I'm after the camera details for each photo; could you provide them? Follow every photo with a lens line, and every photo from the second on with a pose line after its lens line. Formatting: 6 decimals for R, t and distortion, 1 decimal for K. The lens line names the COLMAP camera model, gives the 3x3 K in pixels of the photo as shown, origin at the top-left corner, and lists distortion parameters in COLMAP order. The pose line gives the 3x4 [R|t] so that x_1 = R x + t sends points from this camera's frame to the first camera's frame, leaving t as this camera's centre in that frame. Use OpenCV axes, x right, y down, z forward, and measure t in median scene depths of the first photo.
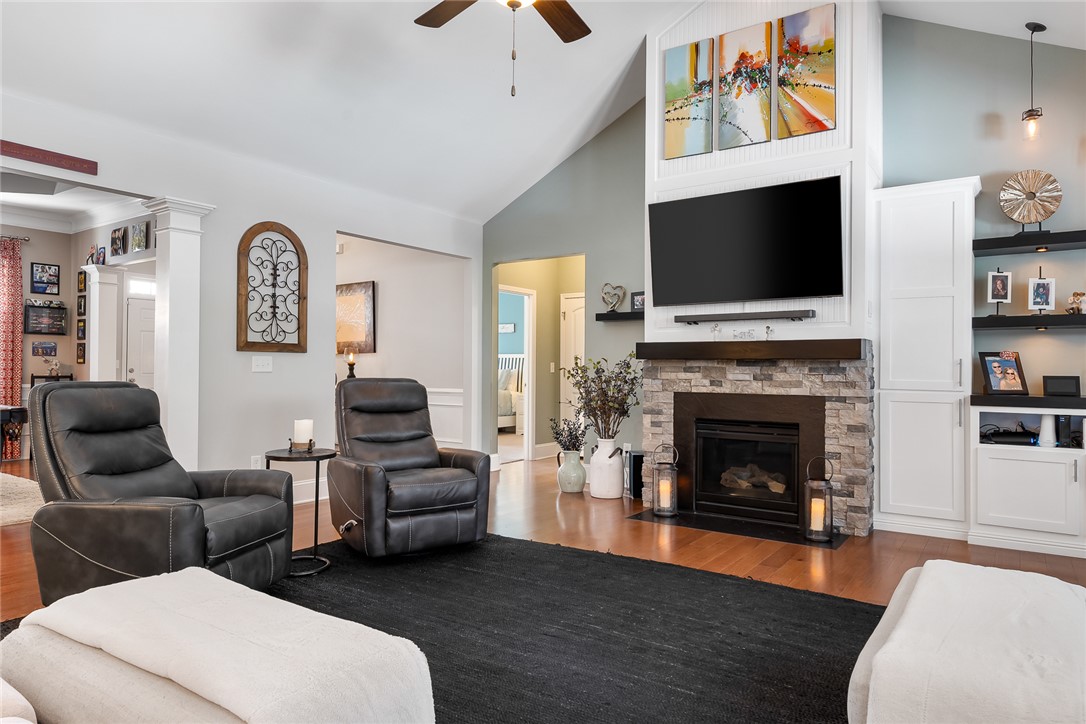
lens RADIAL K [[671.6, 0, 545.3], [0, 671.6, 360.8], [0, 0, 1]] dist [0.006378, -0.002454]
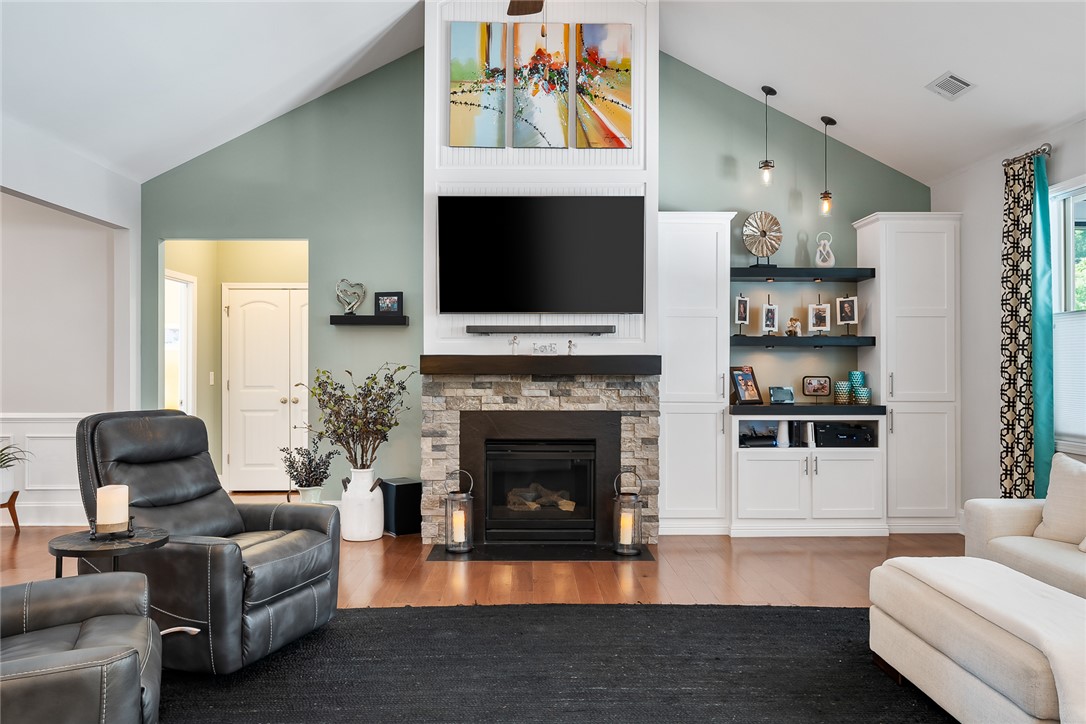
lens RADIAL K [[768.9, 0, 536.0], [0, 768.9, 361.8], [0, 0, 1]] dist [0.009352, -0.000428]
pose [[0.812882, -0.002462, 0.582424, -0.354774], [-0.002139, 0.999972, 0.007212, -0.028589], [-0.582425, -0.007108, 0.812853, 0.129416]]
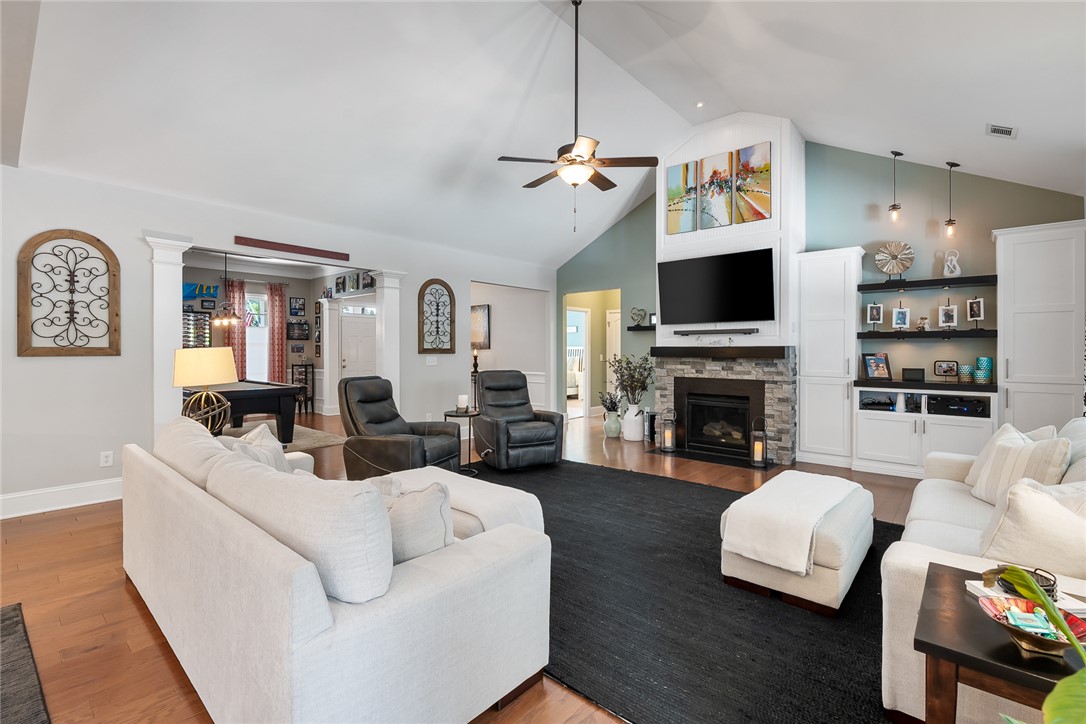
lens RADIAL K [[487.1, 0, 547.3], [0, 487.1, 351.8], [0, 0, 1]] dist [-0.000798, 0.001230]
pose [[0.994223, -0.006188, -0.107157, 0.012689], [0.007945, 0.999841, 0.015983, -0.039825], [0.107041, -0.016742, 0.994114, -0.240839]]
